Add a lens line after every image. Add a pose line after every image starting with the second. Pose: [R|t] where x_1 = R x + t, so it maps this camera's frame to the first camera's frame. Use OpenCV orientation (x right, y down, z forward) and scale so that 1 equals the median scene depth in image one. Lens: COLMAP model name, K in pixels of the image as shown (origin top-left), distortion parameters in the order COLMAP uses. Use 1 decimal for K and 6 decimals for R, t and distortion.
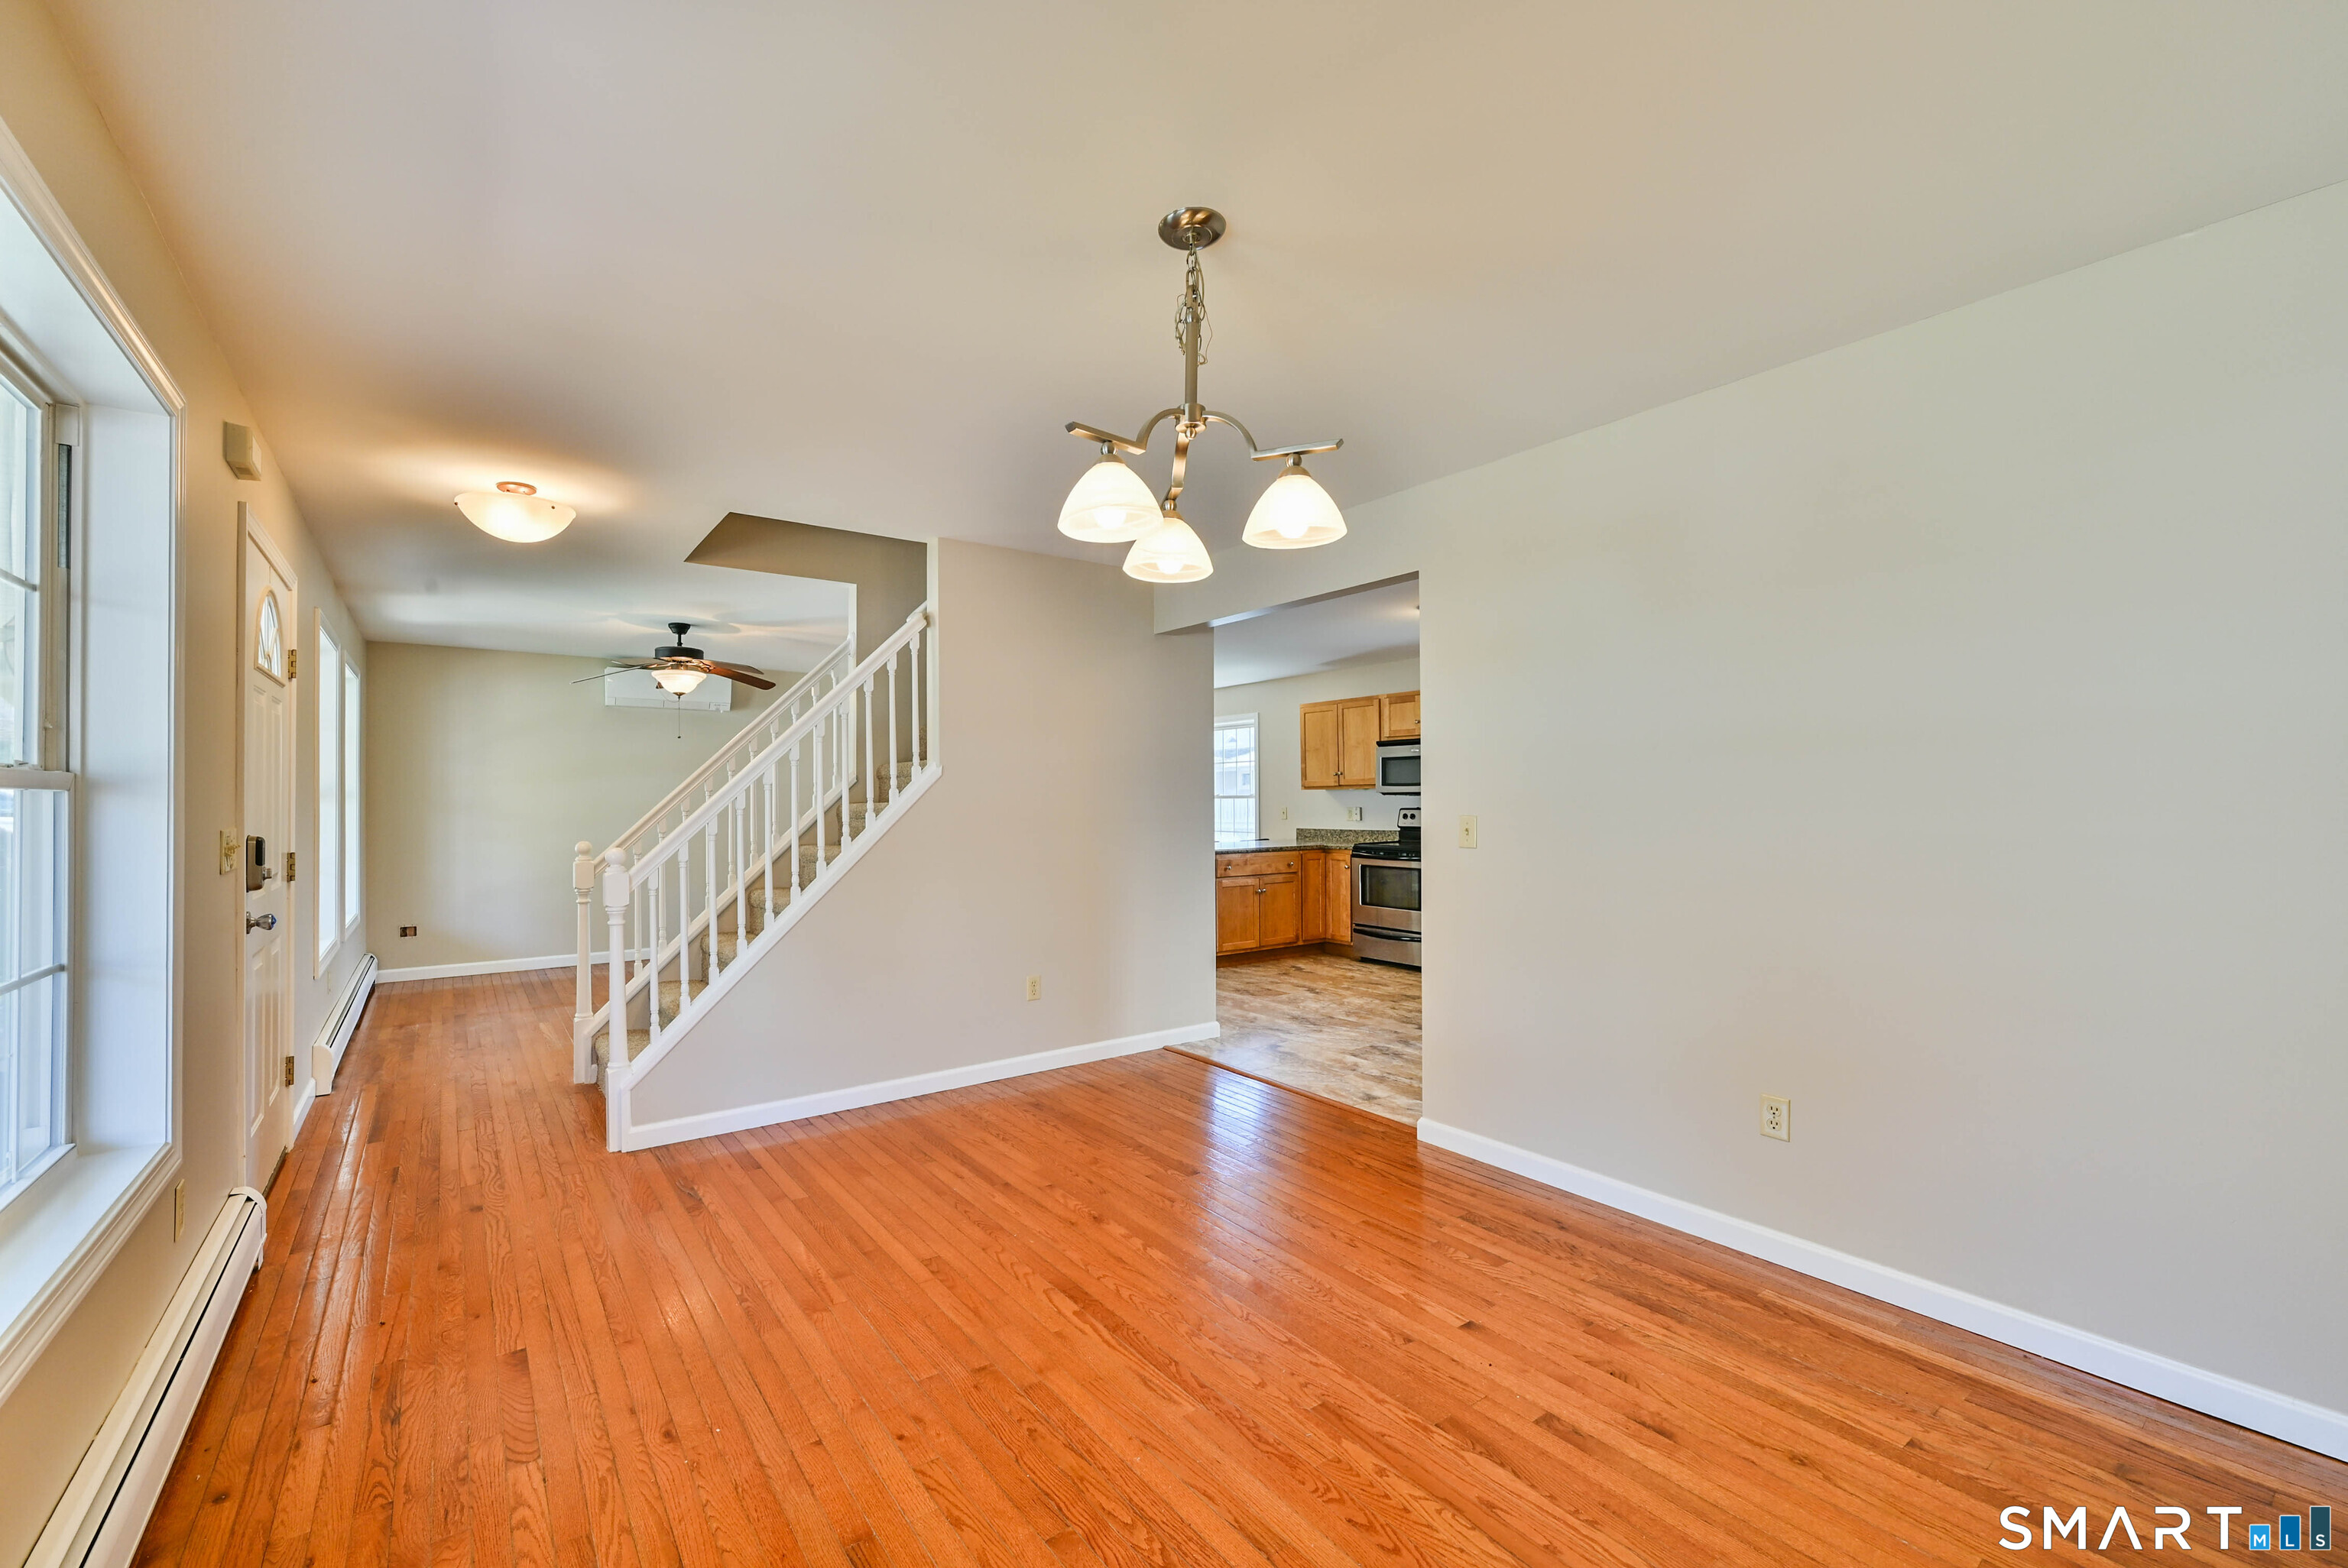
lens RADIAL K [[929.3, 0, 1193.4], [0, 929.3, 782.0], [0, 0, 1]] dist [-0.000544, -0.000003]
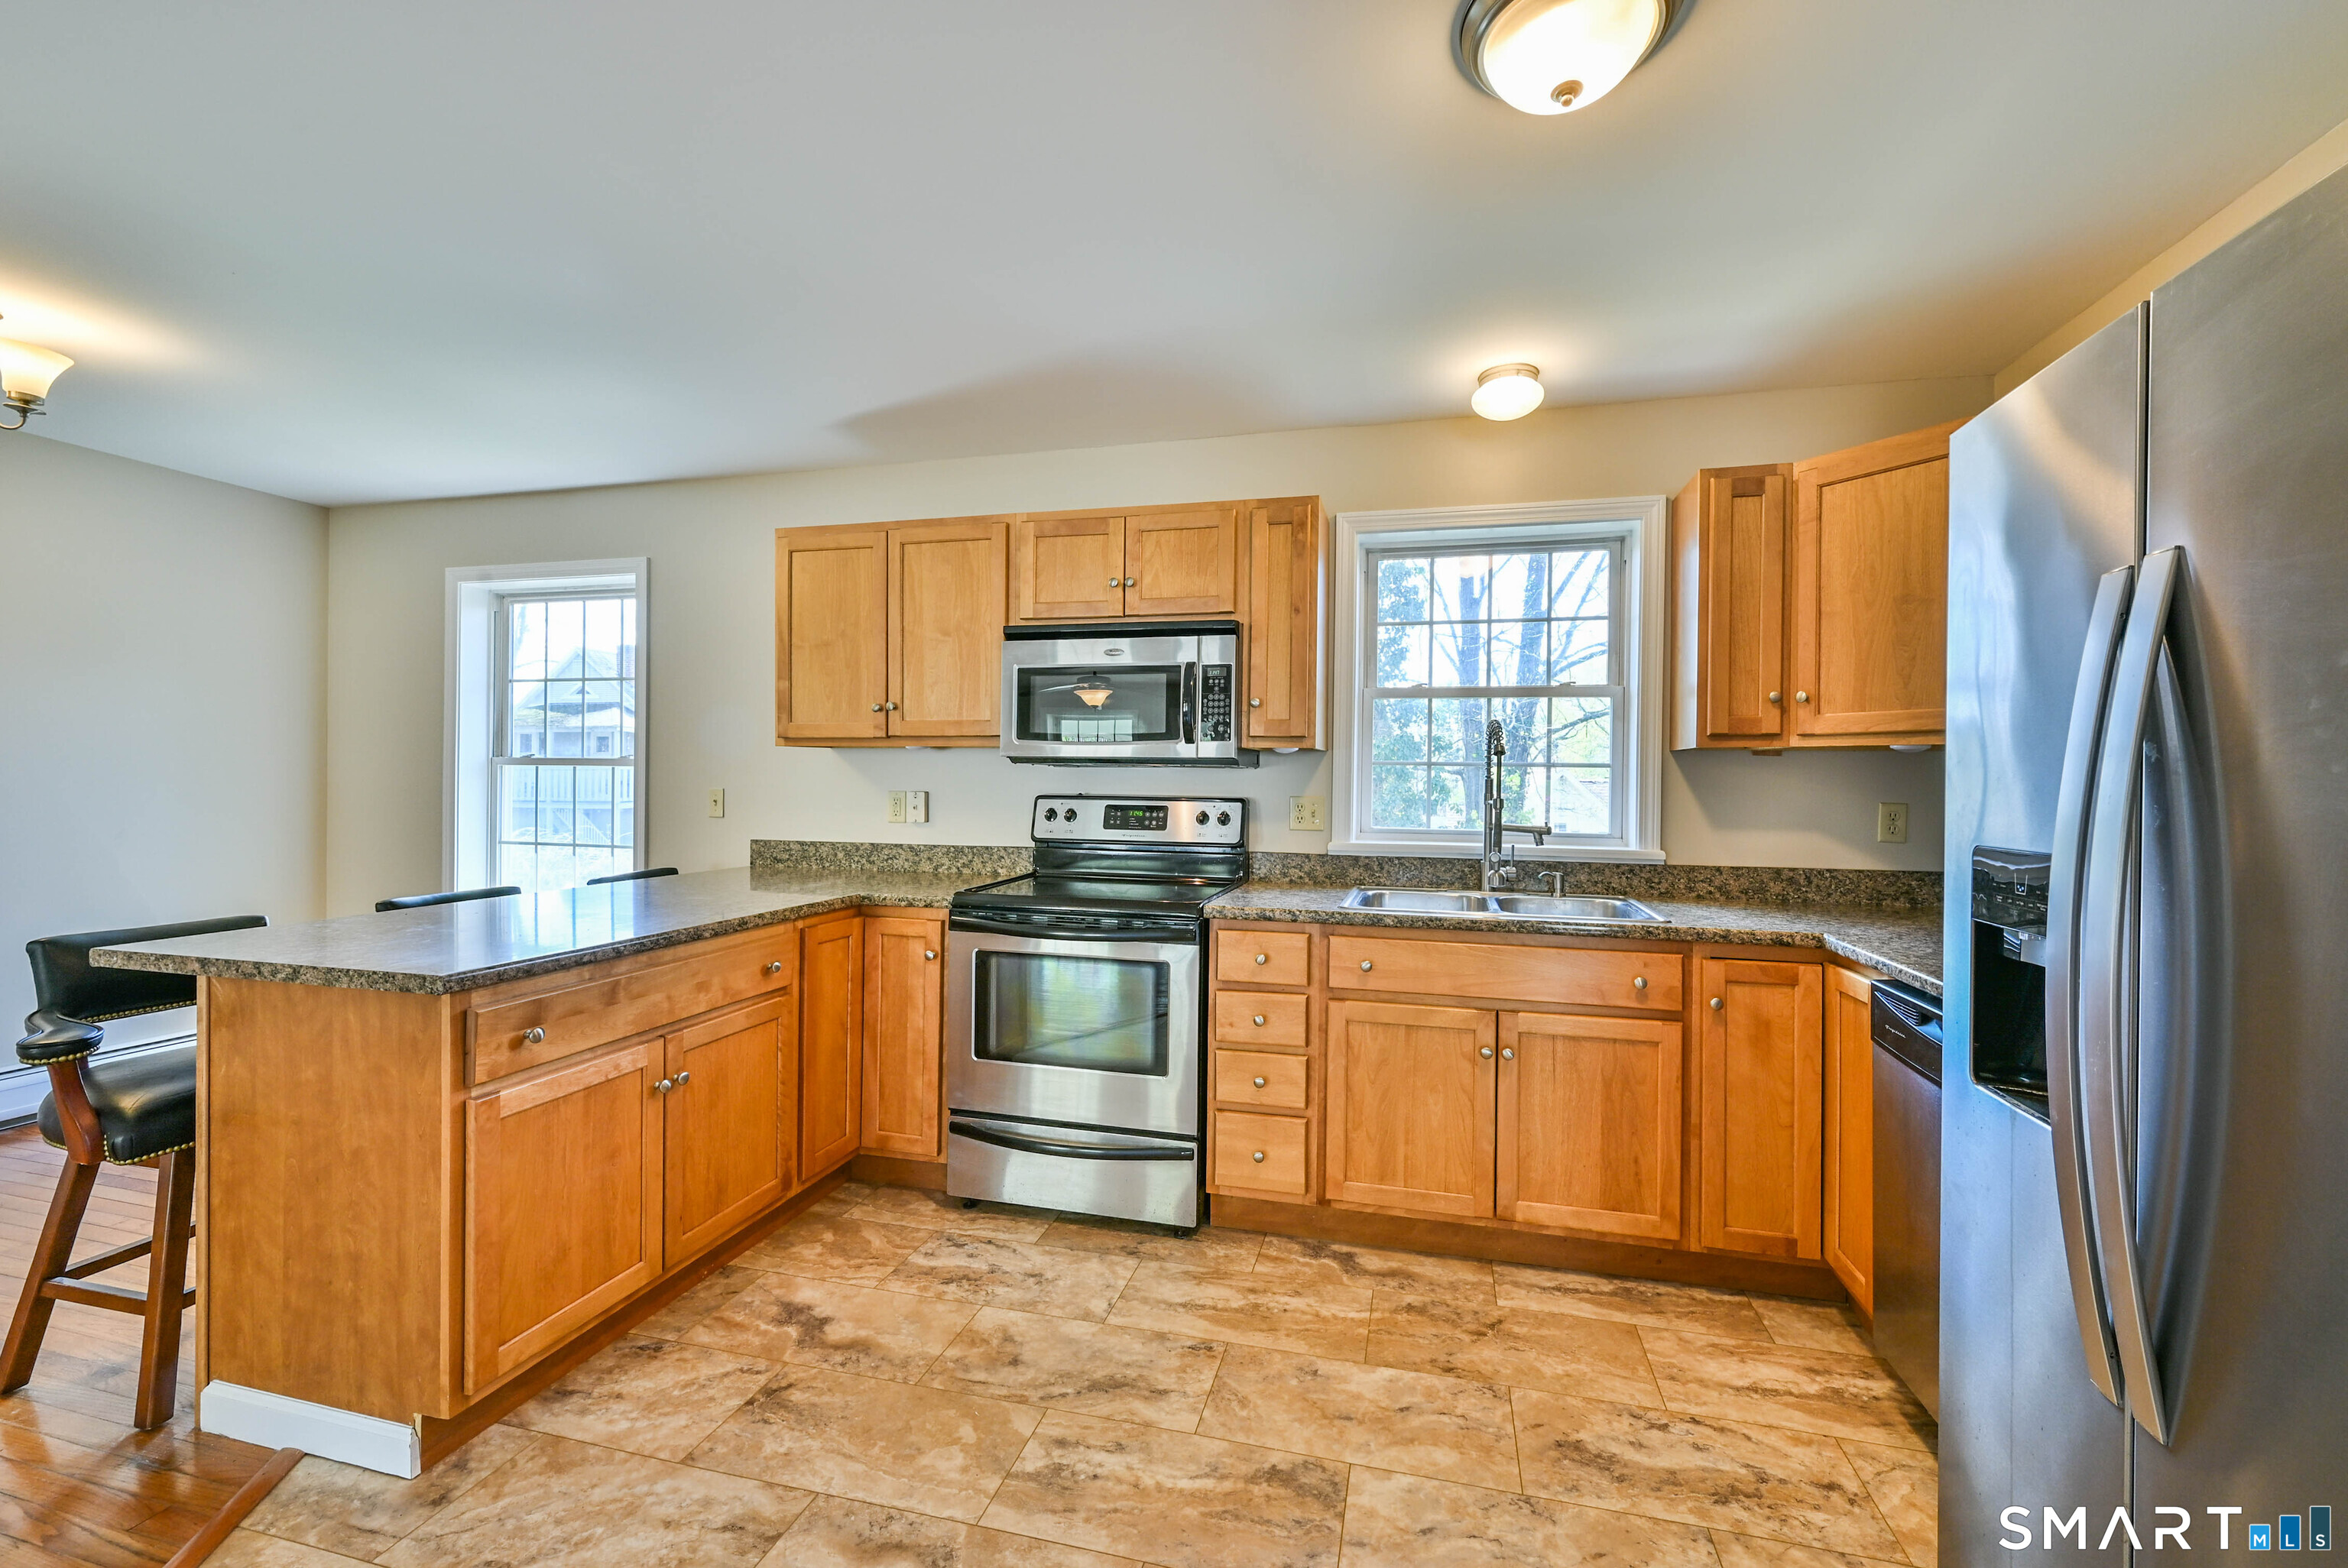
lens RADIAL K [[929.3, 0, 1193.4], [0, 929.3, 782.0], [0, 0, 1]] dist [-0.000544, -0.000003]
pose [[0.810852, 0.012876, 0.585110, 0.031896], [-0.028696, 0.999430, 0.017774, 0.012791], [-0.584548, -0.031202, 0.810759, 0.629863]]
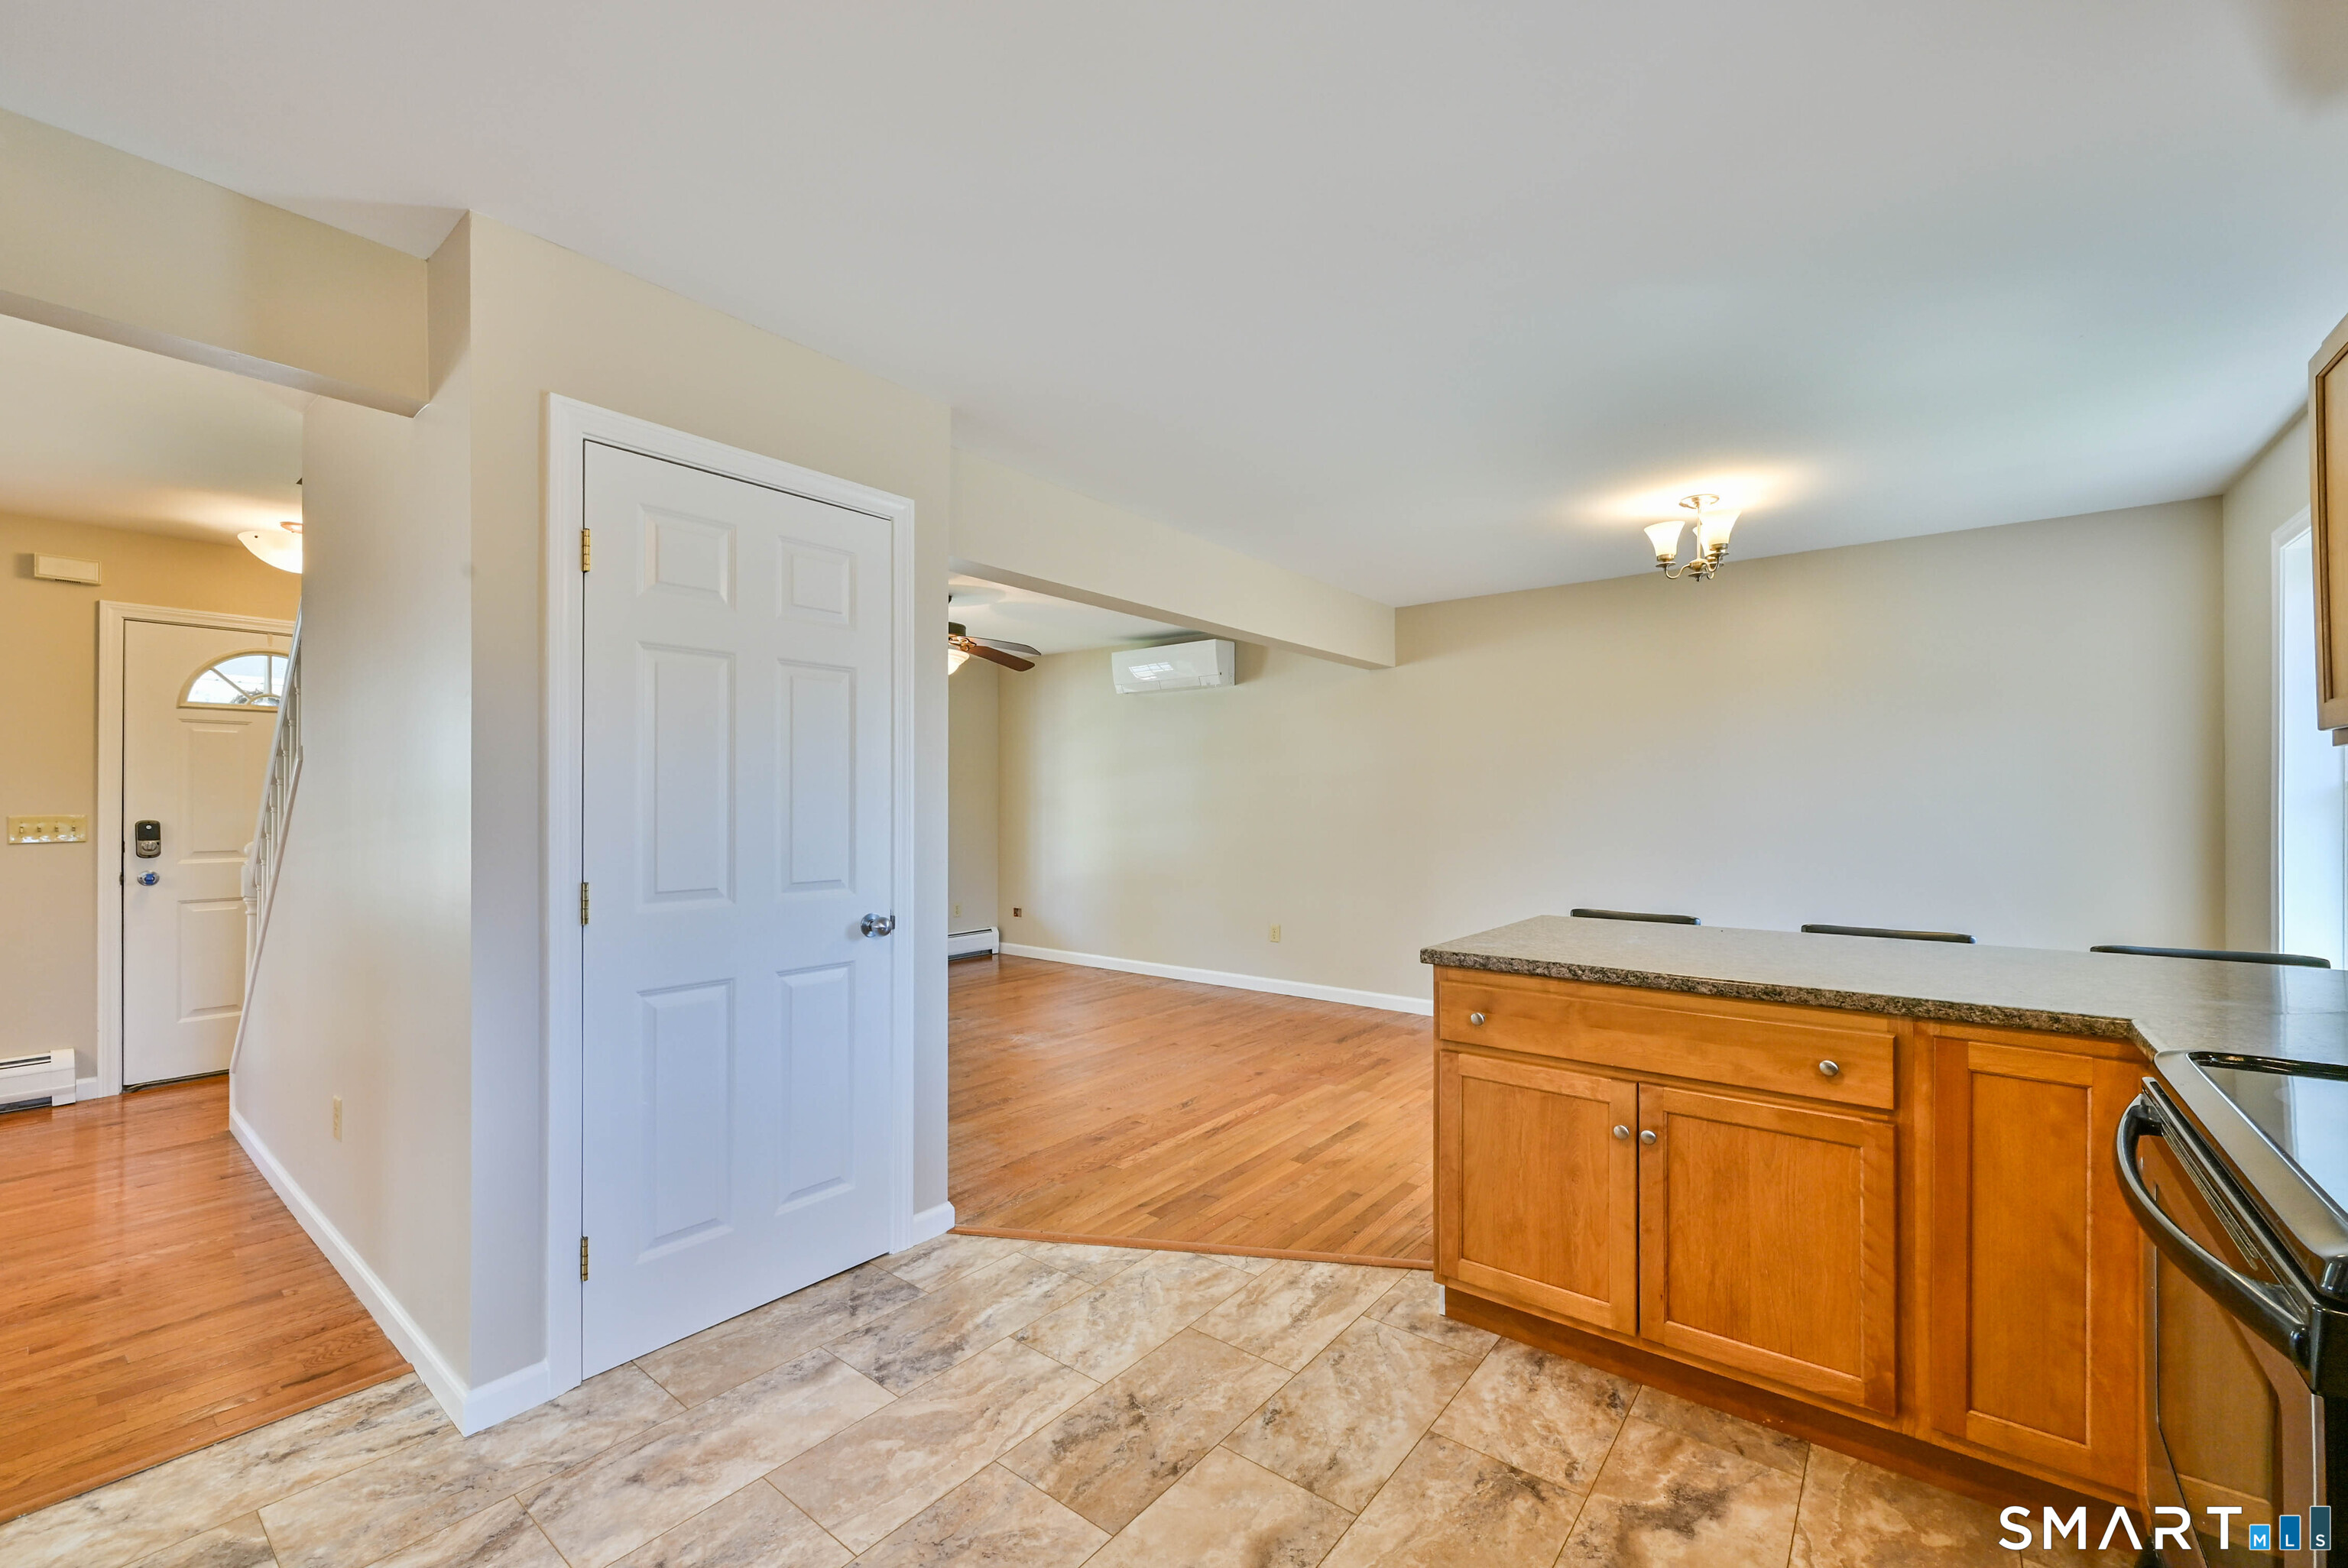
lens RADIAL K [[929.3, 0, 1193.4], [0, 929.3, 782.0], [0, 0, 1]] dist [-0.000544, -0.000003]
pose [[0.220651, -0.020479, -0.975138, 0.289188], [0.023937, 0.999592, -0.015576, 0.014822], [0.975059, -0.019905, 0.221051, 0.764300]]
